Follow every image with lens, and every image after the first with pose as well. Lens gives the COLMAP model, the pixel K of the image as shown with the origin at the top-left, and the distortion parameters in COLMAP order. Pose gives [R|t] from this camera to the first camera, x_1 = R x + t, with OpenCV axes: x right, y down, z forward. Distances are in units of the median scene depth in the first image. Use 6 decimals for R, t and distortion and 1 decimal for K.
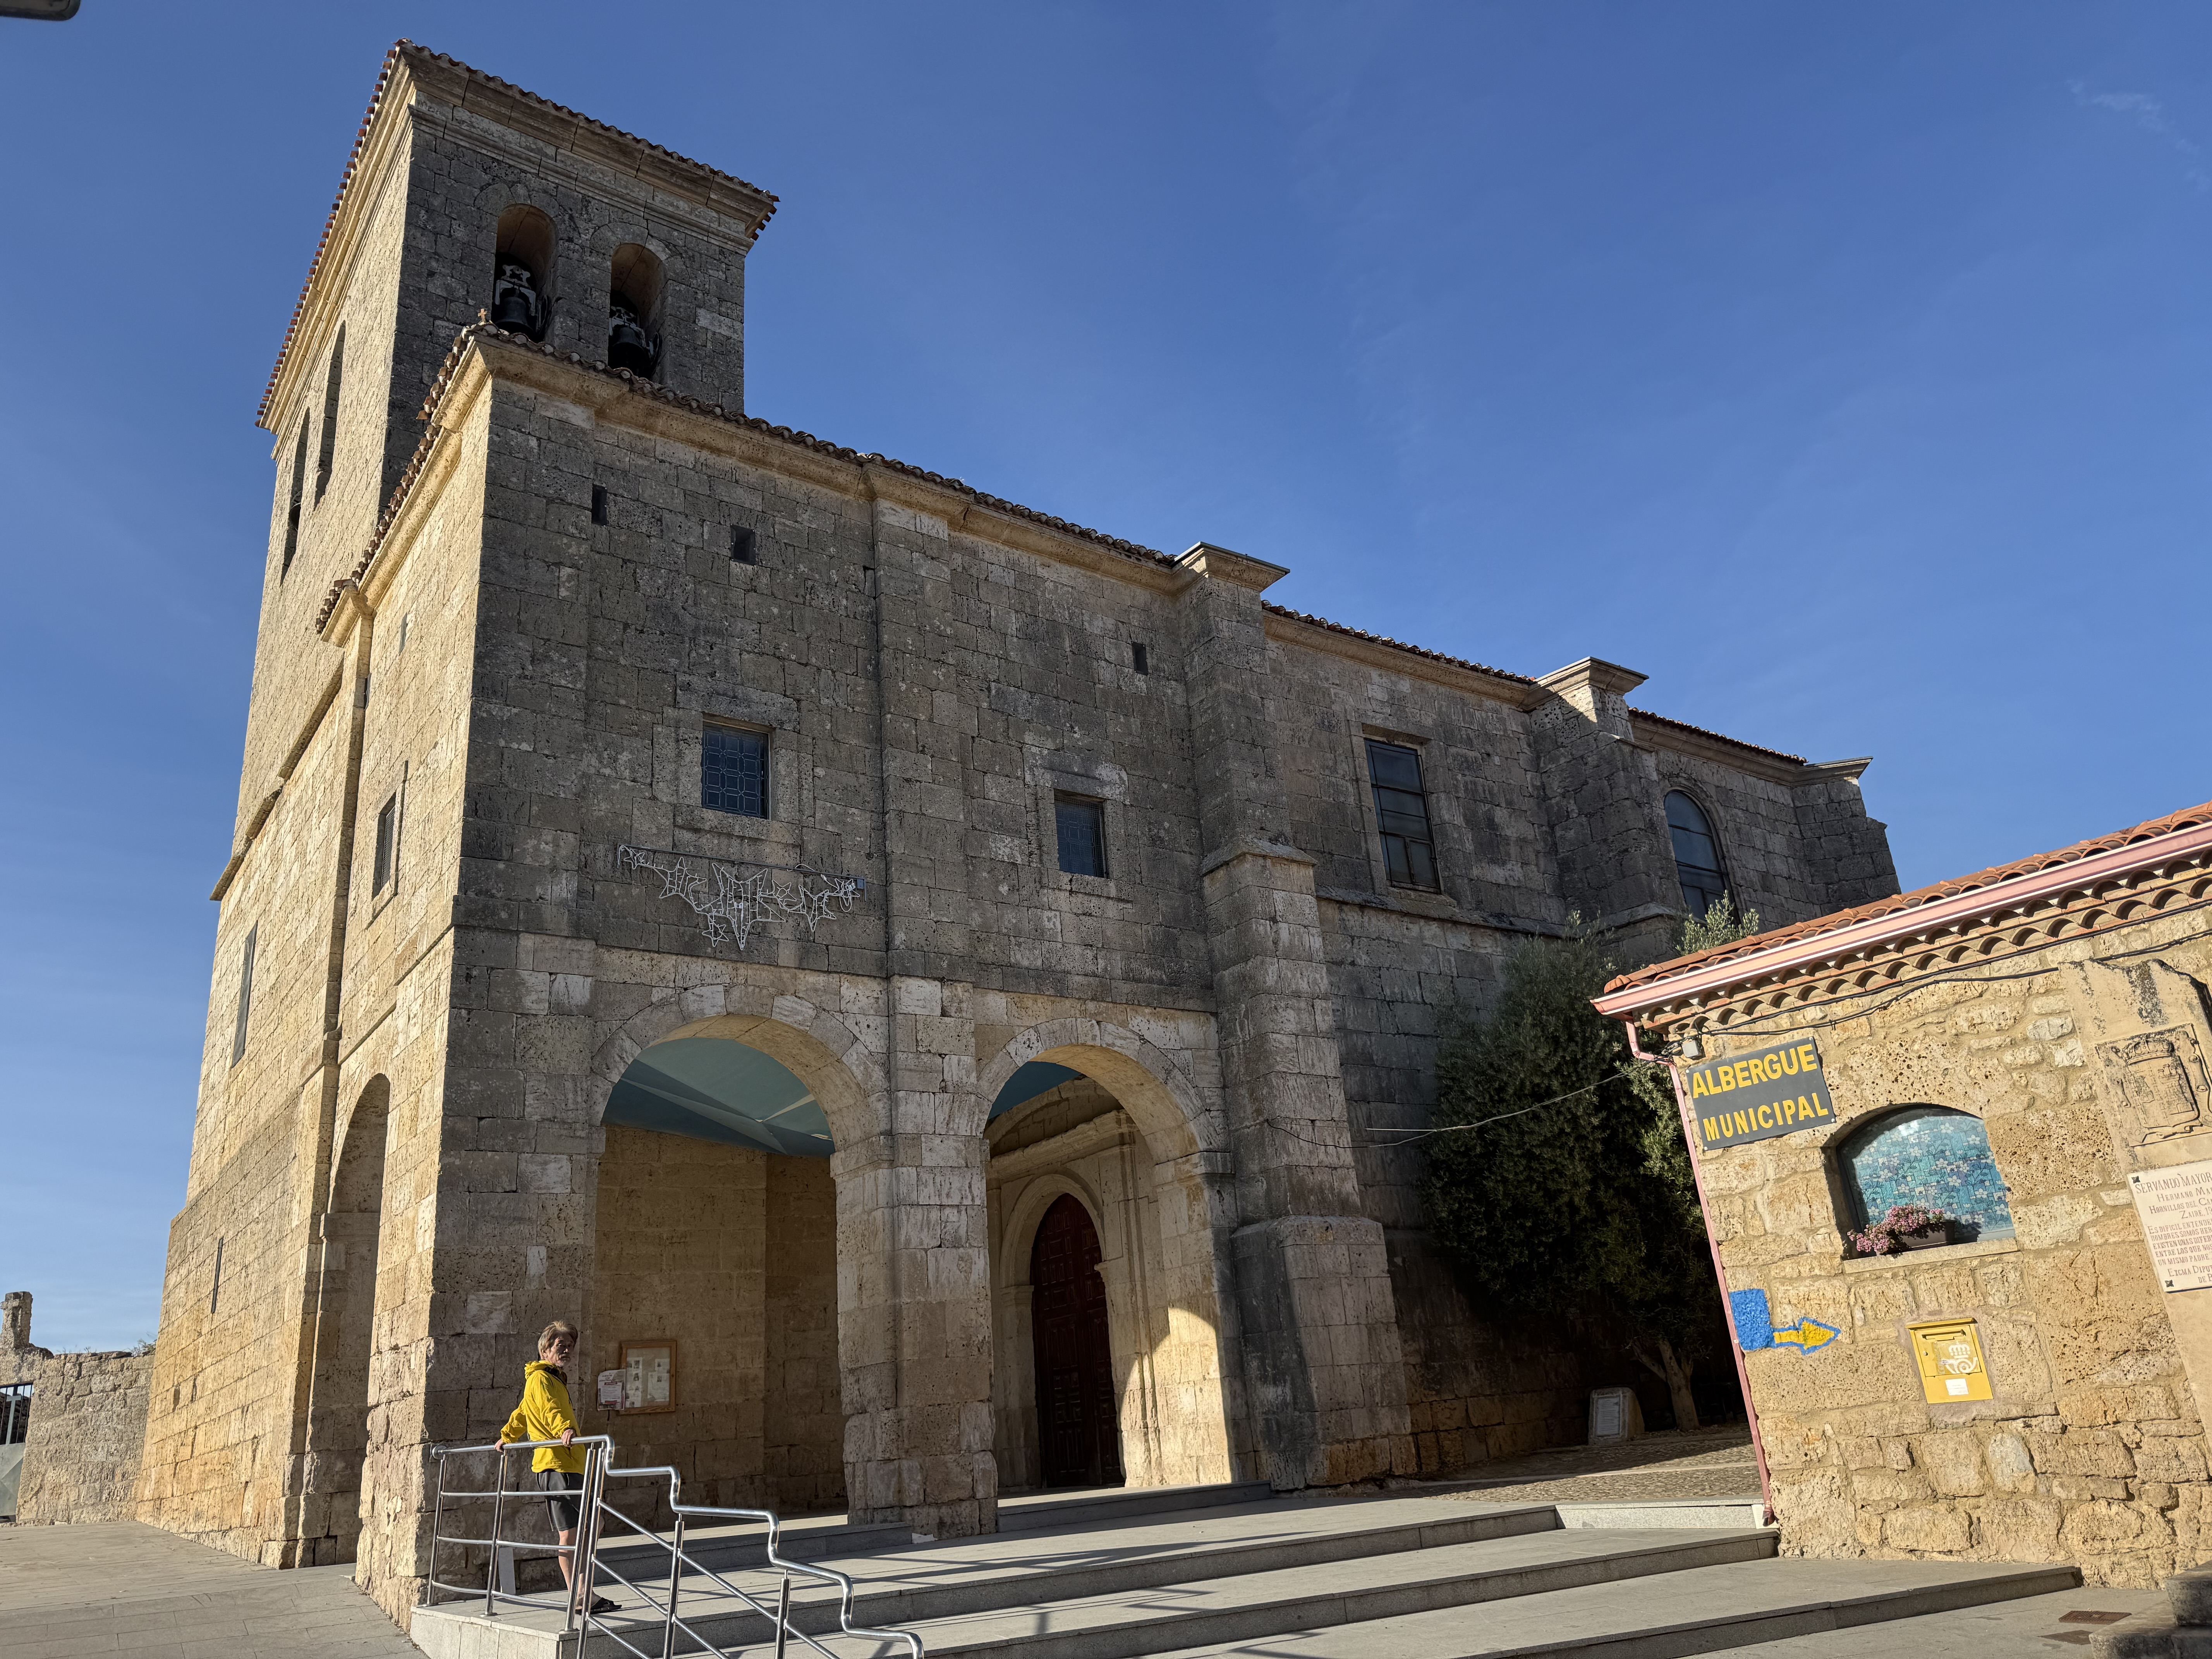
lens RADIAL K [[1541.9, 0, 1106.0], [0, 1541.9, 829.5], [0, 0, 1]] dist [0.116365, -0.163484]
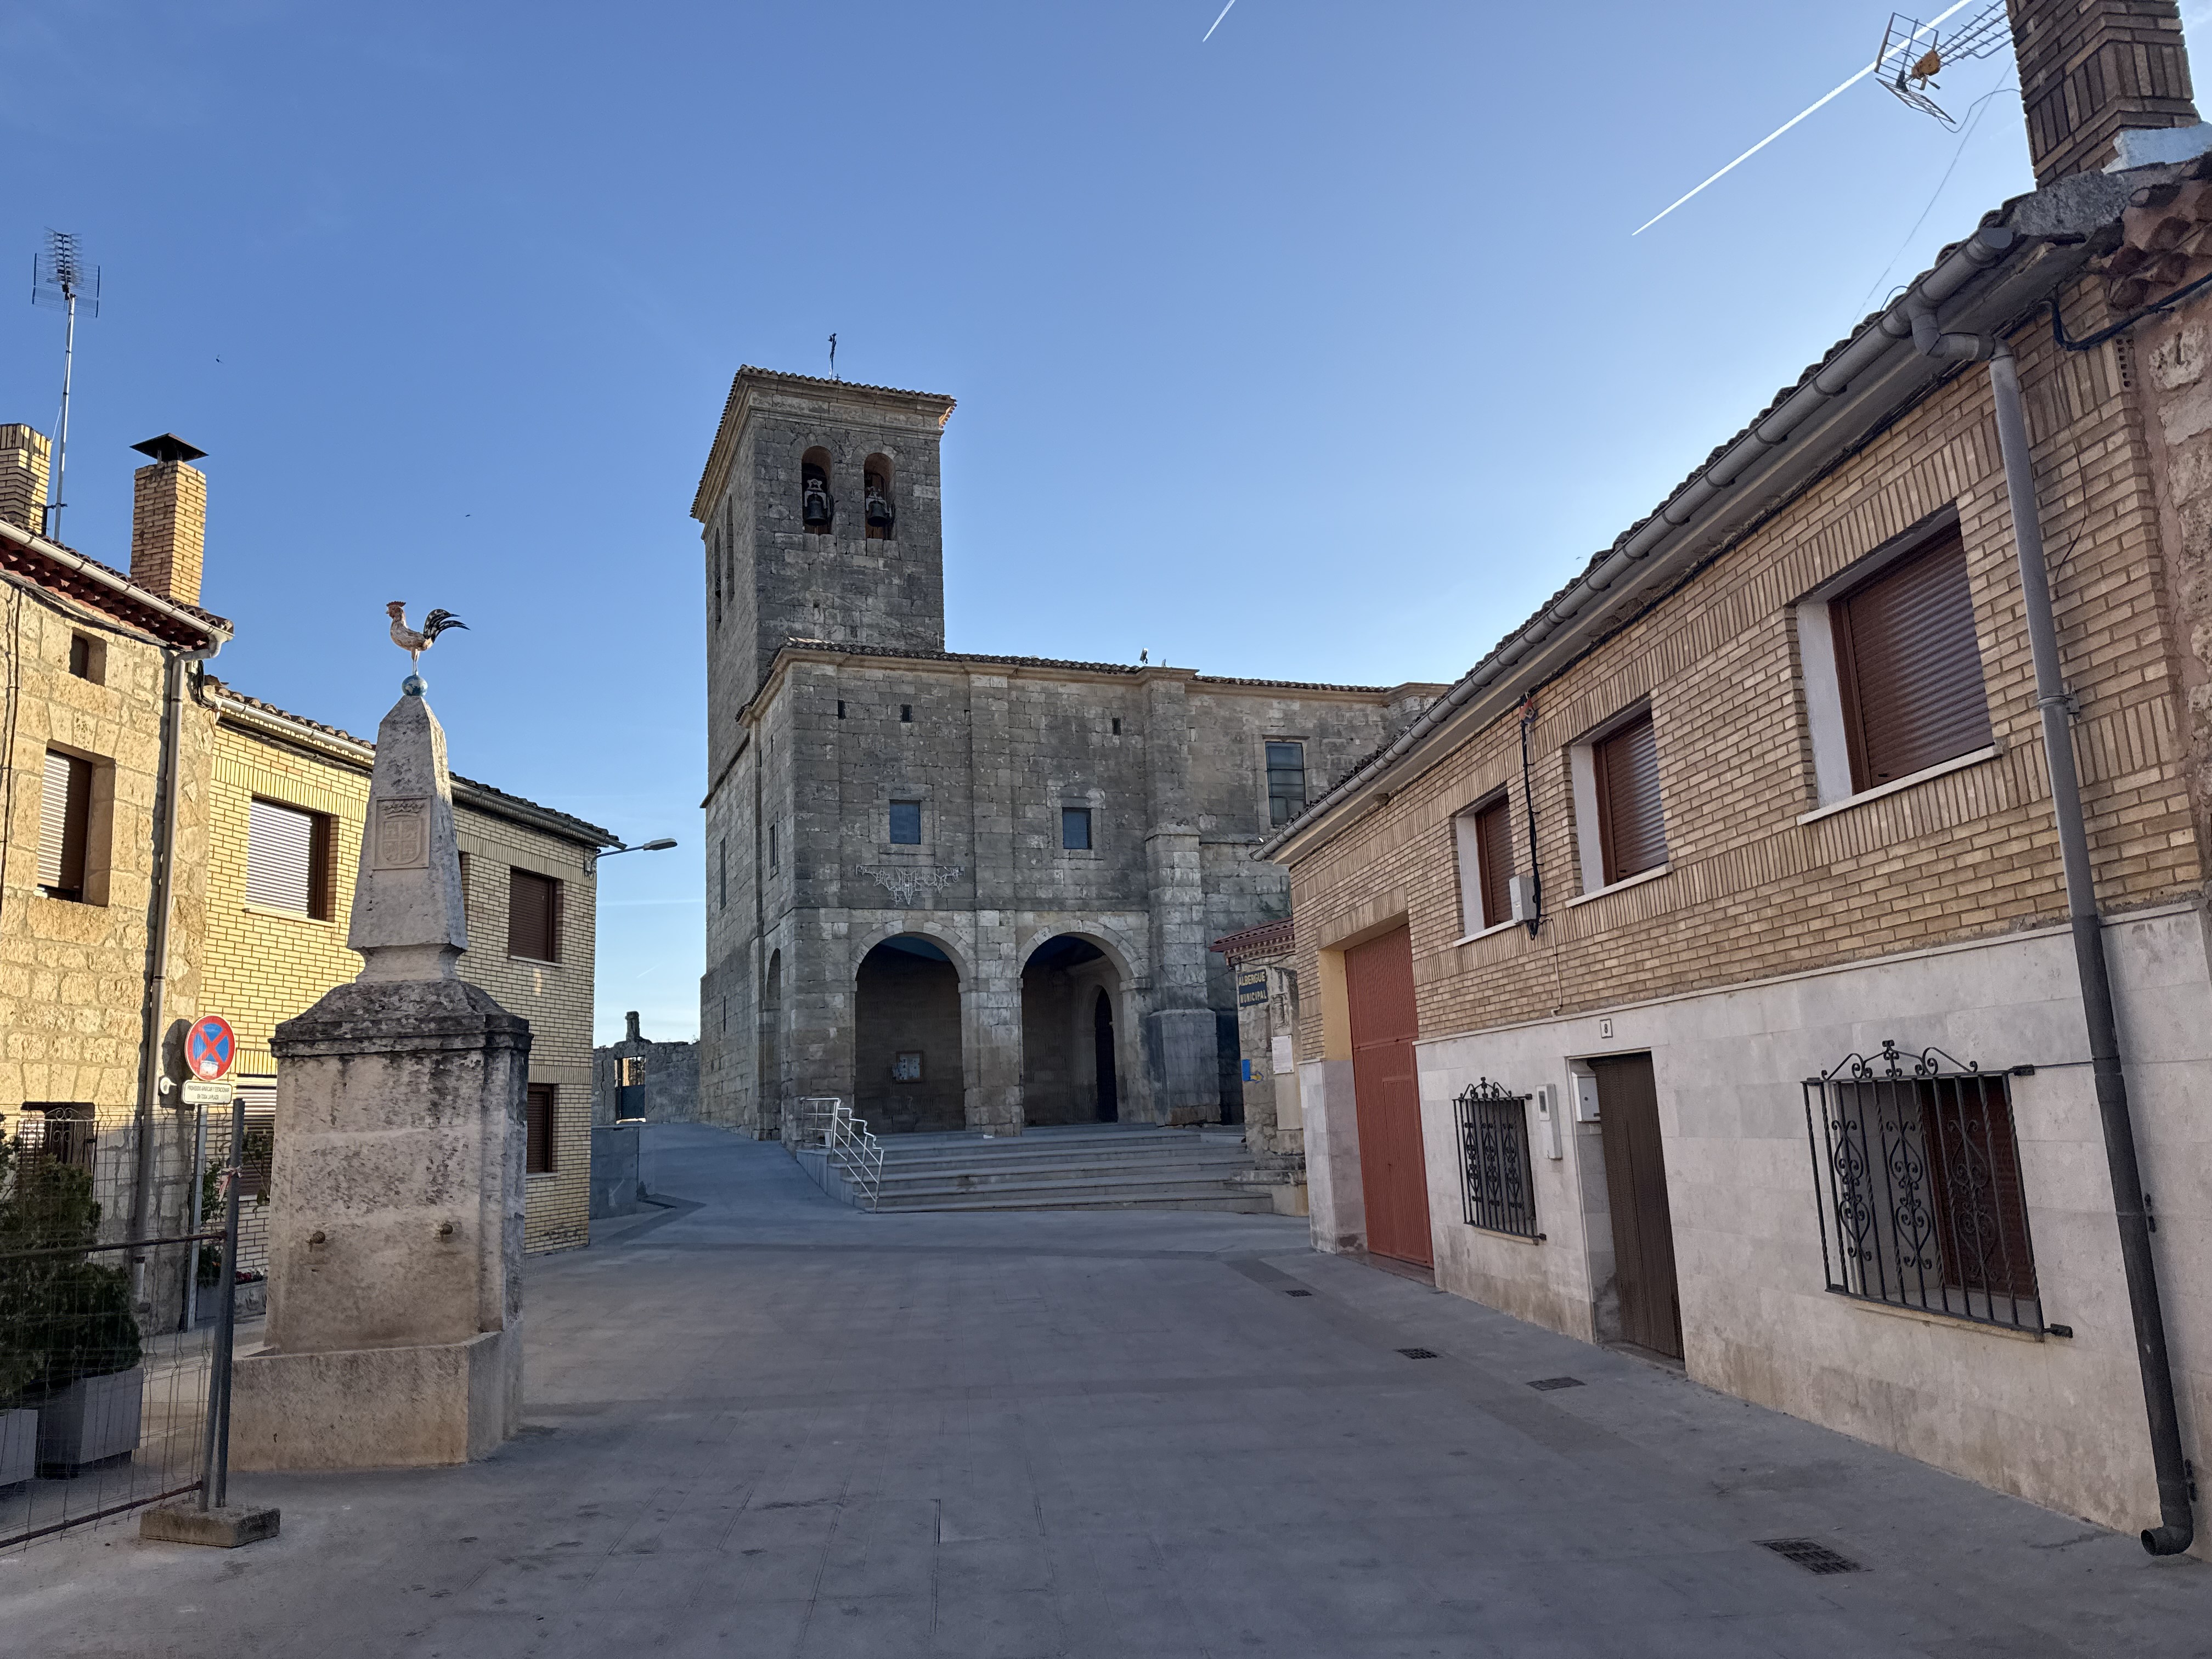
lens RADIAL K [[1541.9, 0, 1106.0], [0, 1541.9, 829.5], [0, 0, 1]] dist [0.116365, -0.163484]
pose [[0.968068, -0.006007, -0.250614, 0.553269], [0.057463, 0.978412, 0.198513, -0.413746], [0.244011, -0.206576, 0.947515, -0.975526]]
